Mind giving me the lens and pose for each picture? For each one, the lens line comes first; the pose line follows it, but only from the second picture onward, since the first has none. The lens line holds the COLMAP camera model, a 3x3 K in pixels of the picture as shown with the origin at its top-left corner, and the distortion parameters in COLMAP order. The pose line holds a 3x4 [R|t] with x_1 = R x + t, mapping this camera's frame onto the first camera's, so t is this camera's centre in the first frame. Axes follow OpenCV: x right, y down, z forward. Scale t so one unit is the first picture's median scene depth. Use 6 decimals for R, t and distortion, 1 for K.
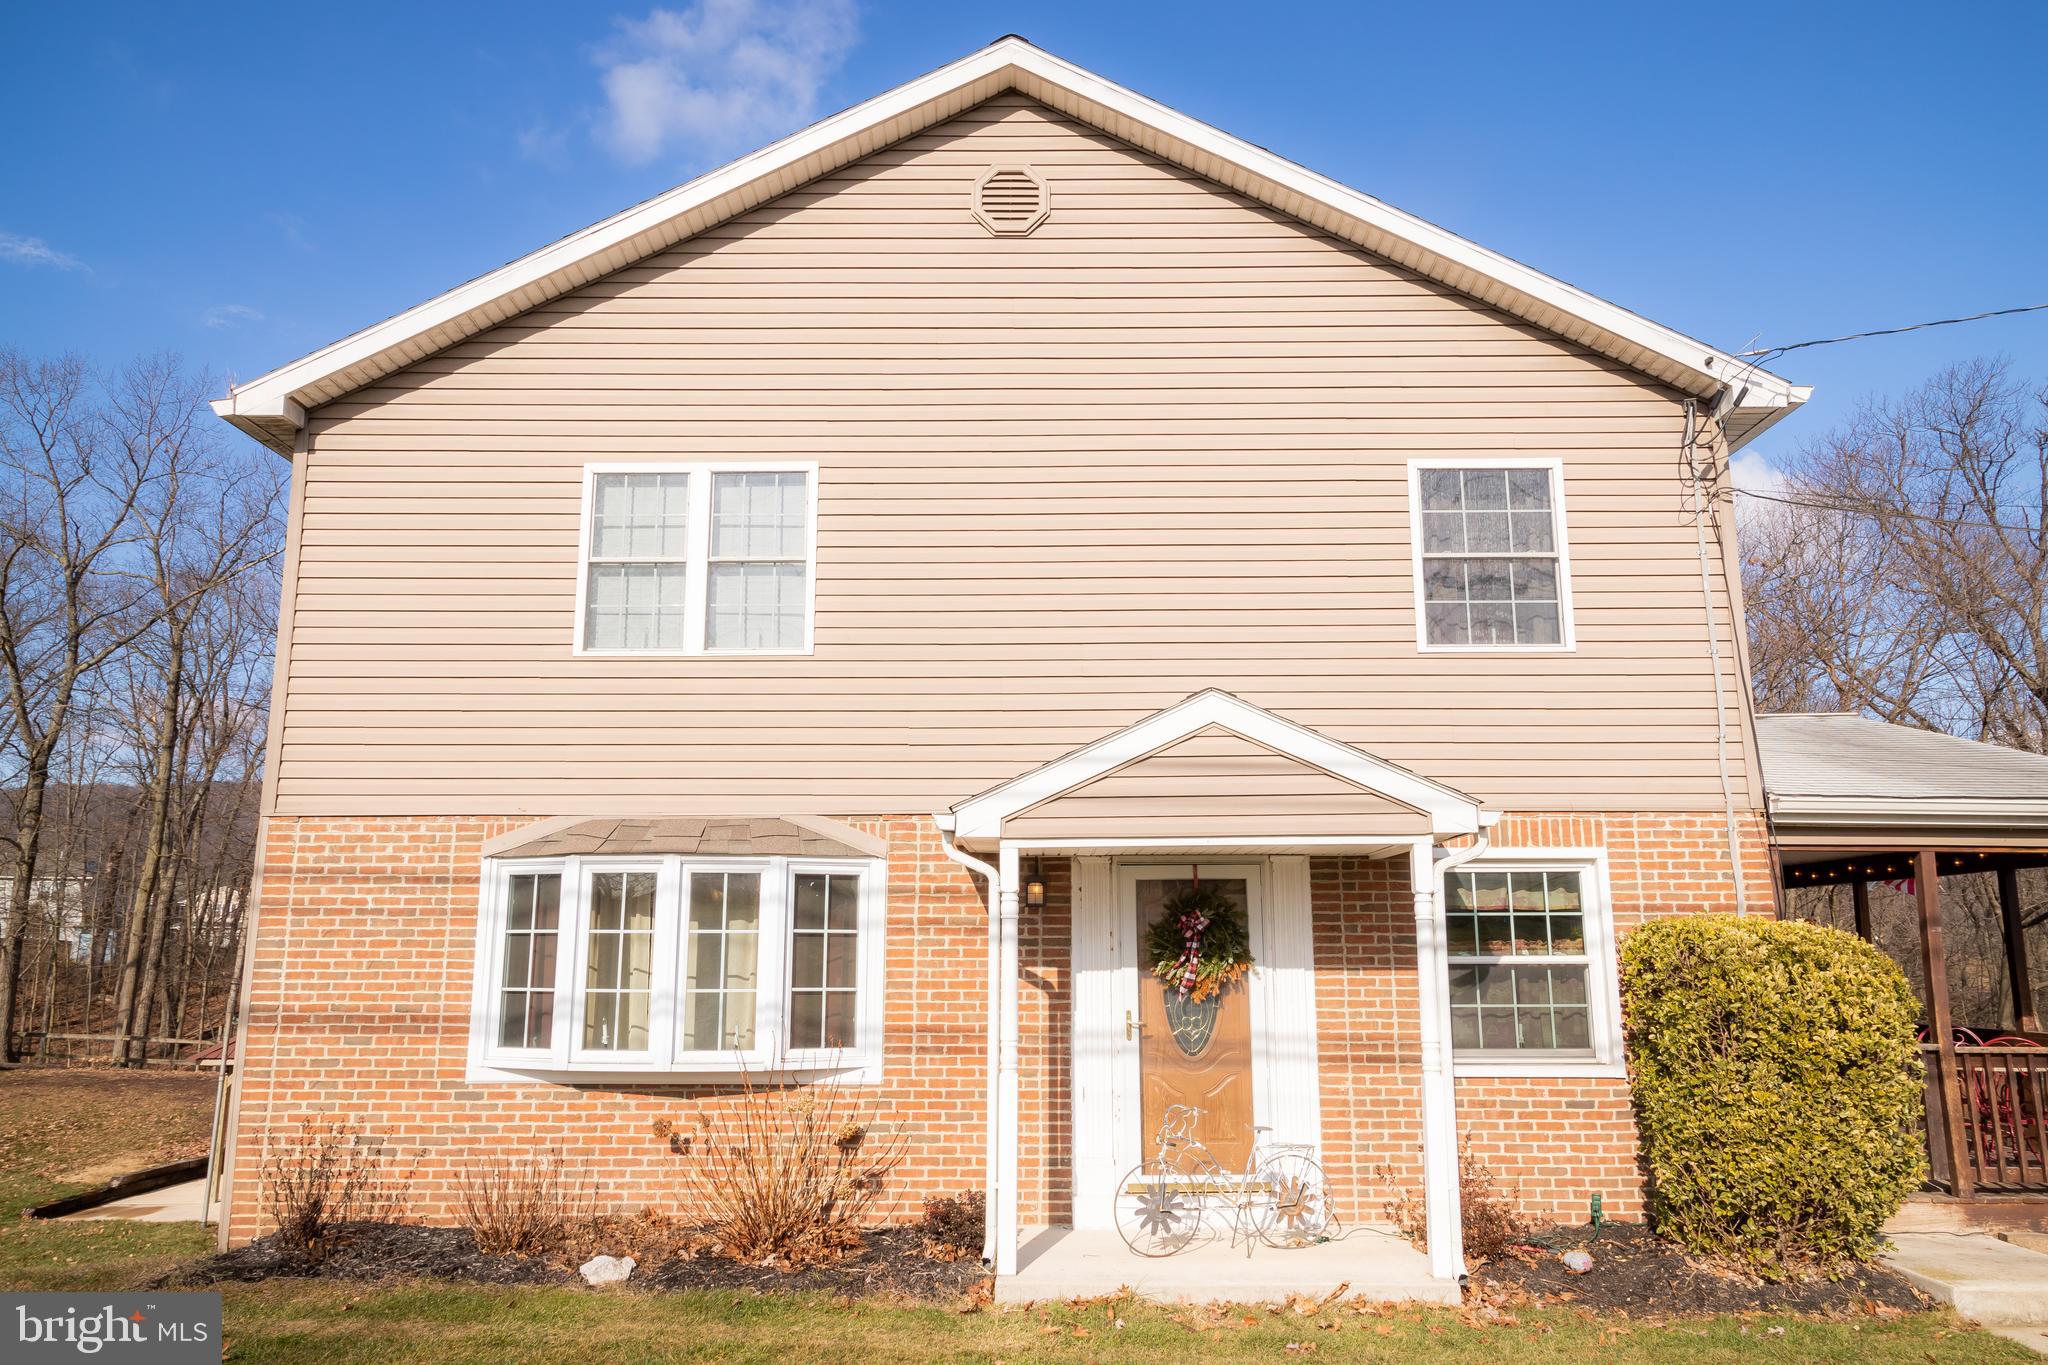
lens RADIAL K [[1426.1, 0, 1014.7], [0, 1426.1, 683.8], [0, 0, 1]] dist [0.000659, 0.005449]
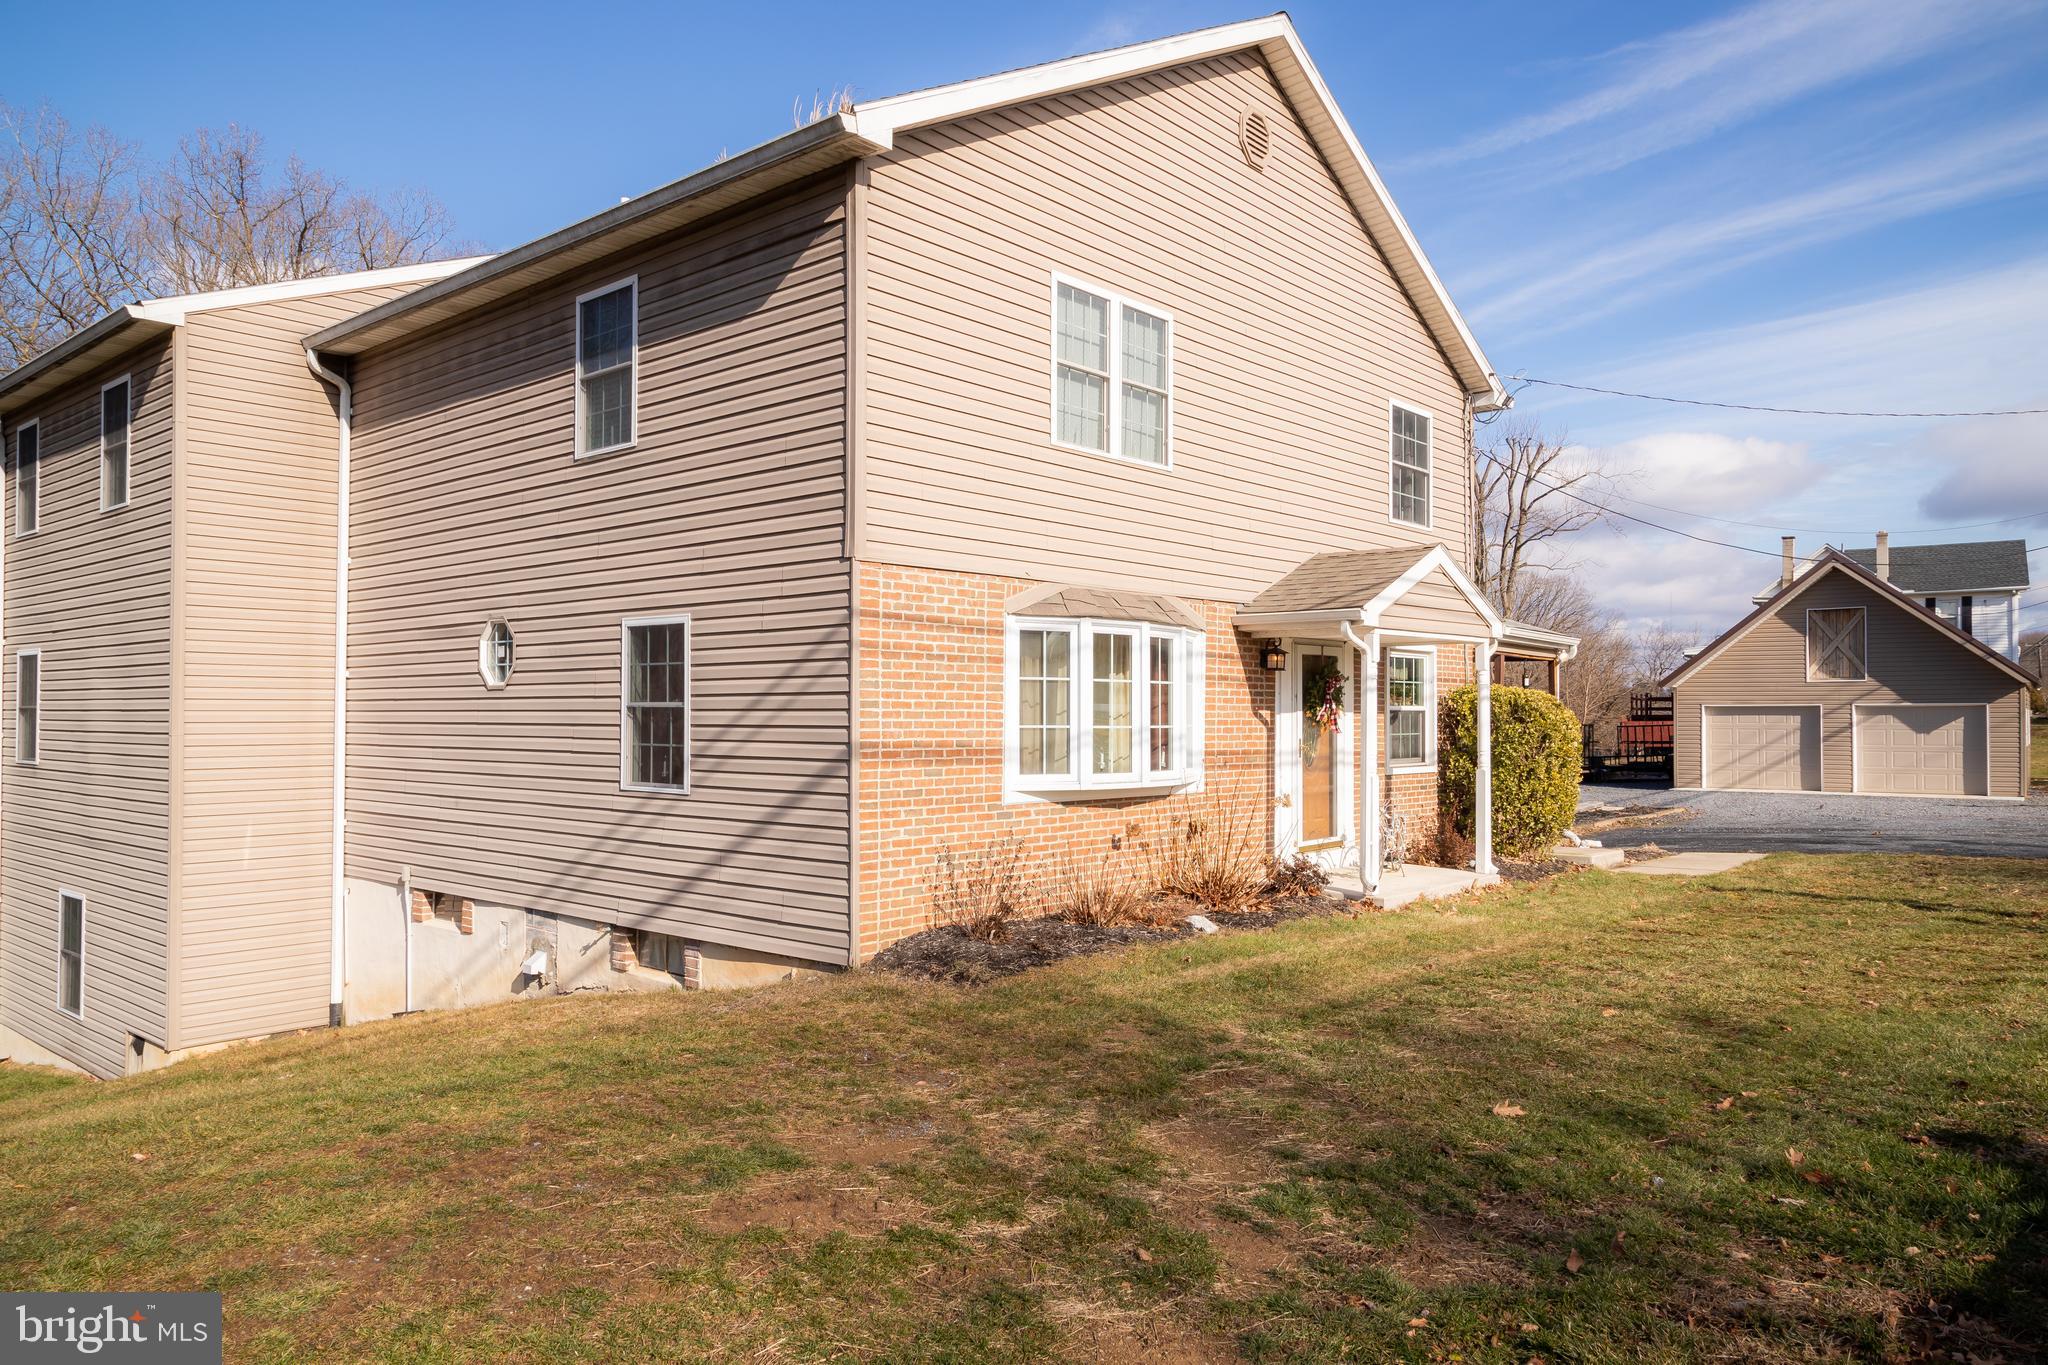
lens RADIAL K [[1362.8, 0, 1044.4], [0, 1362.8, 692.6], [0, 0, 1]] dist [0.015857, -0.002995]
pose [[0.651032, 0.015454, 0.758893, -1.186212], [-0.146293, 0.983603, 0.105471, 0.064628], [-0.744819, -0.179686, 0.642618, 0.265698]]
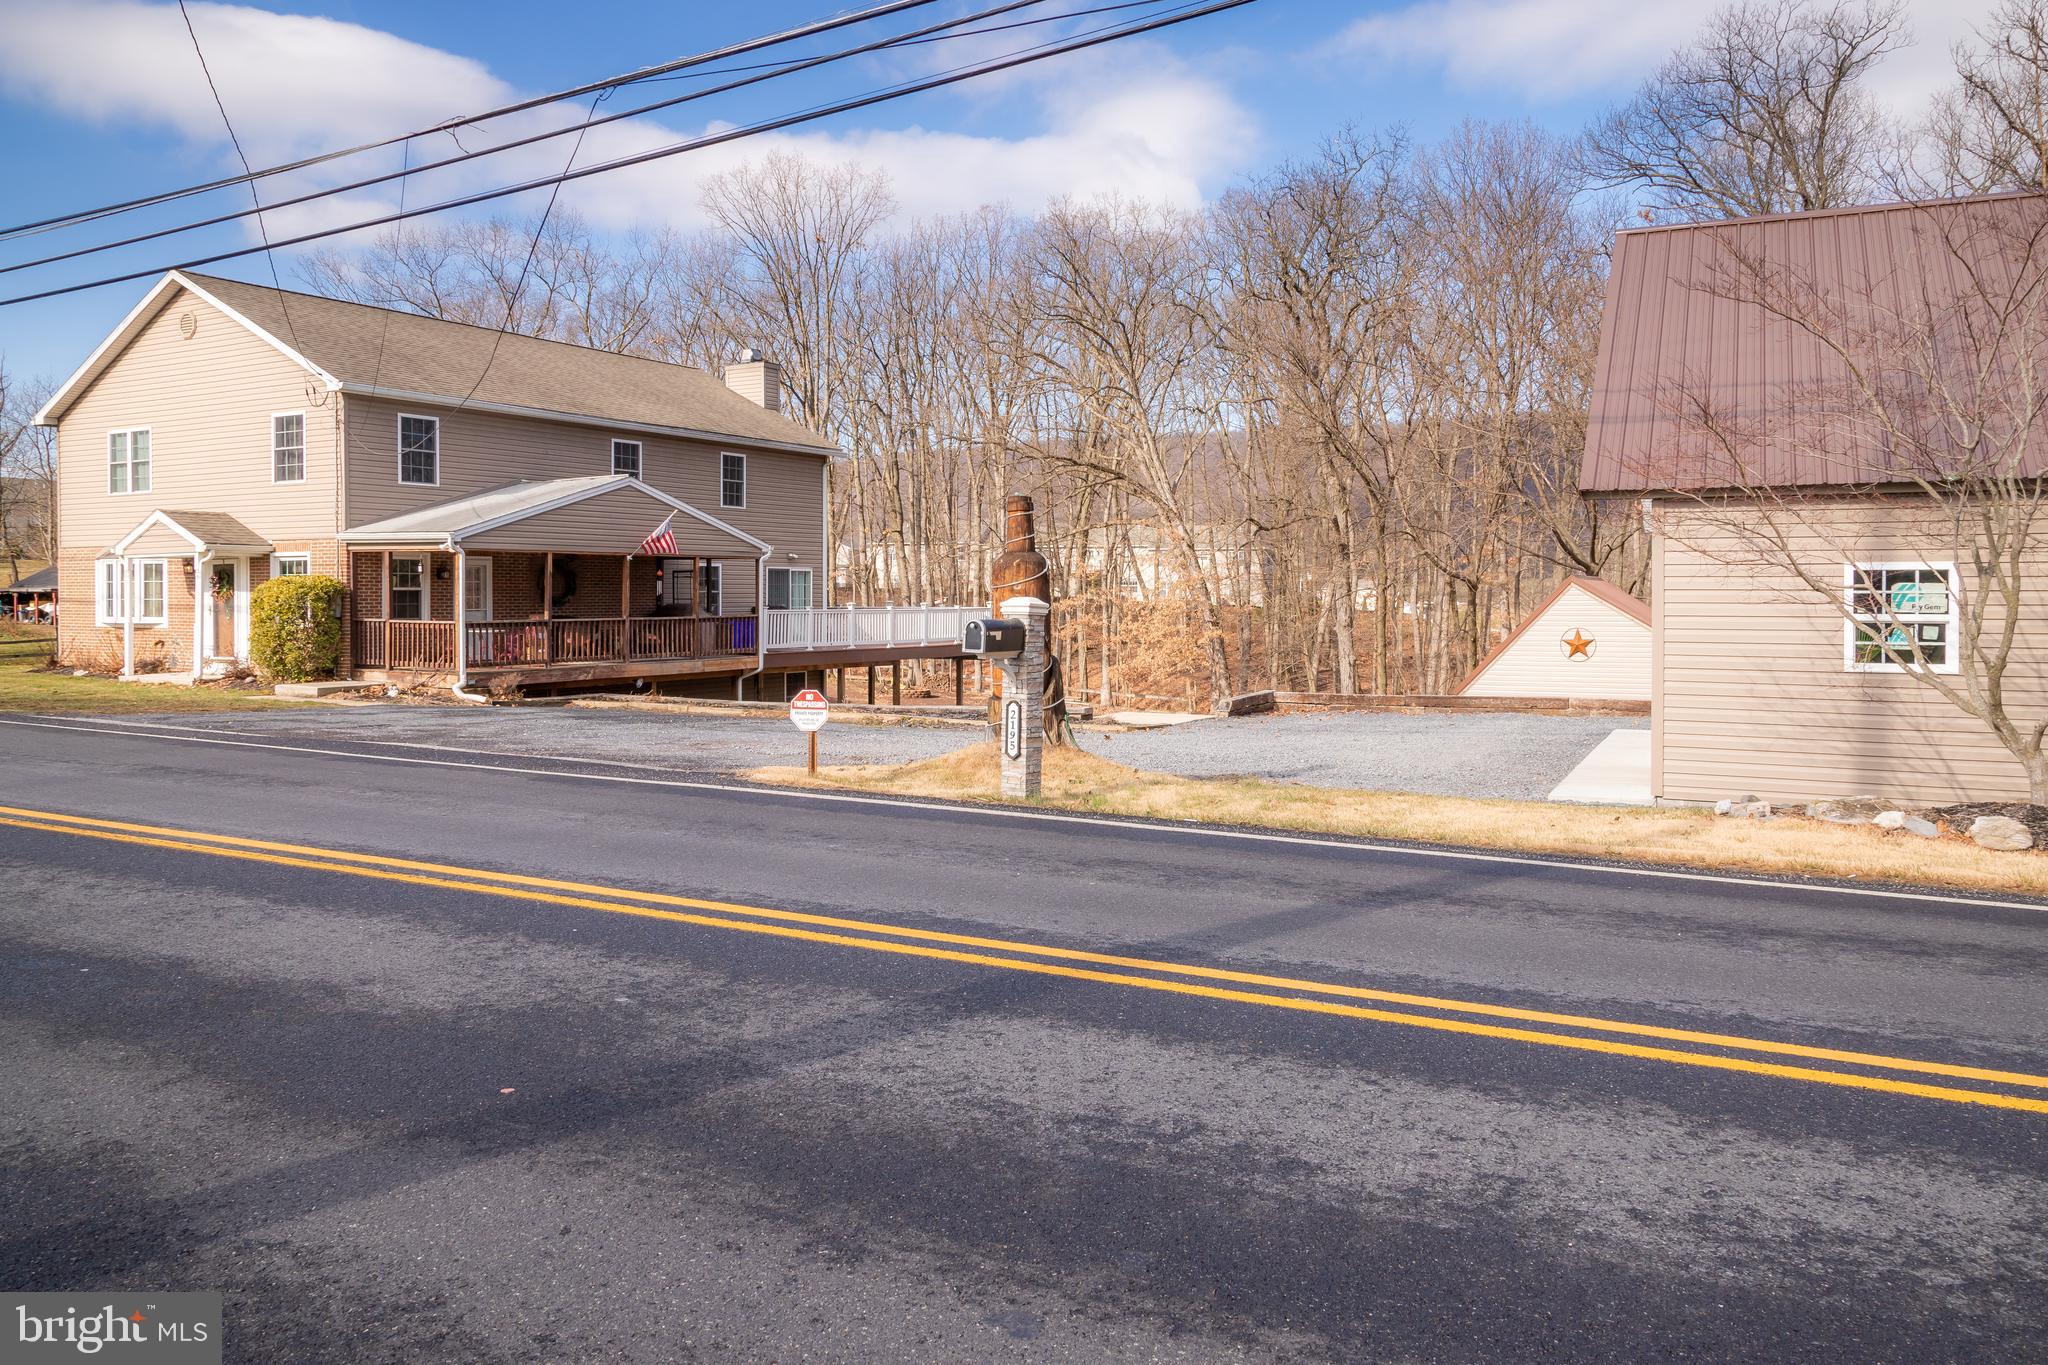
lens RADIAL K [[1479.7, 0, 1080.0], [0, 1479.7, 606.5], [0, 0, 1]] dist [-0.000455, -0.001543]
pose [[0.875581, 0.002830, -0.483063, 3.238556], [0.091473, 0.980920, 0.171547, -0.147930], [0.474331, -0.194390, 0.858616, -0.856463]]
